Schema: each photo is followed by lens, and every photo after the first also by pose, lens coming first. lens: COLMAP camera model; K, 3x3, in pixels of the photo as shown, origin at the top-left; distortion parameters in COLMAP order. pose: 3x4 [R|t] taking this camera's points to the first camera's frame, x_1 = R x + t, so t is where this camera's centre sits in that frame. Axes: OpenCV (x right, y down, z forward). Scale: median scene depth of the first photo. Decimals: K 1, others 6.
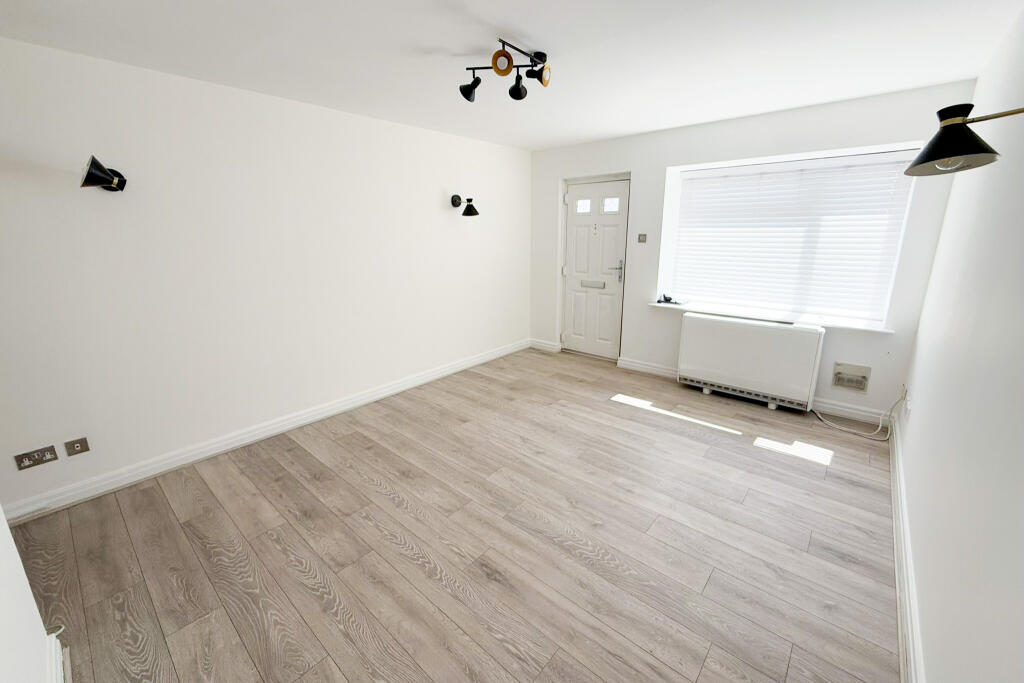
lens RADIAL K [[415.0, 0, 514.8], [0, 415.0, 343.5], [0, 0, 1]] dist [0.000723, 0.000065]
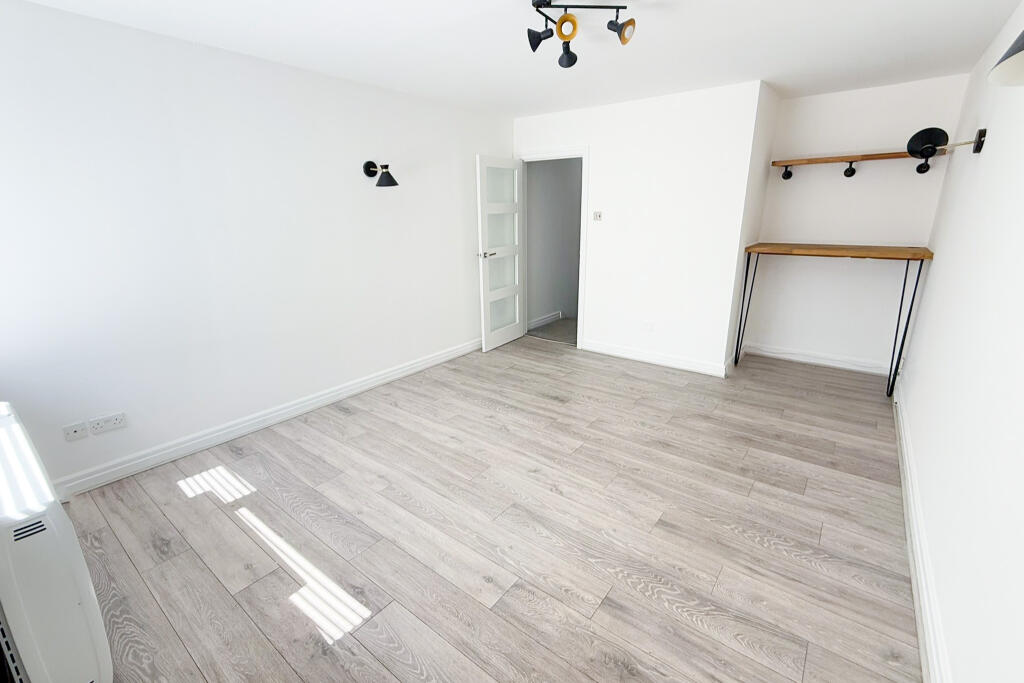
lens RADIAL K [[447.2, 0, 514.0], [0, 447.2, 332.8], [0, 0, 1]] dist [-0.000922, 0.000139]
pose [[-0.998559, 0.031784, -0.043235, 0.141136], [0.005395, 0.861091, 0.508423, -0.472512], [0.053389, 0.507457, -0.860021, 1.772055]]
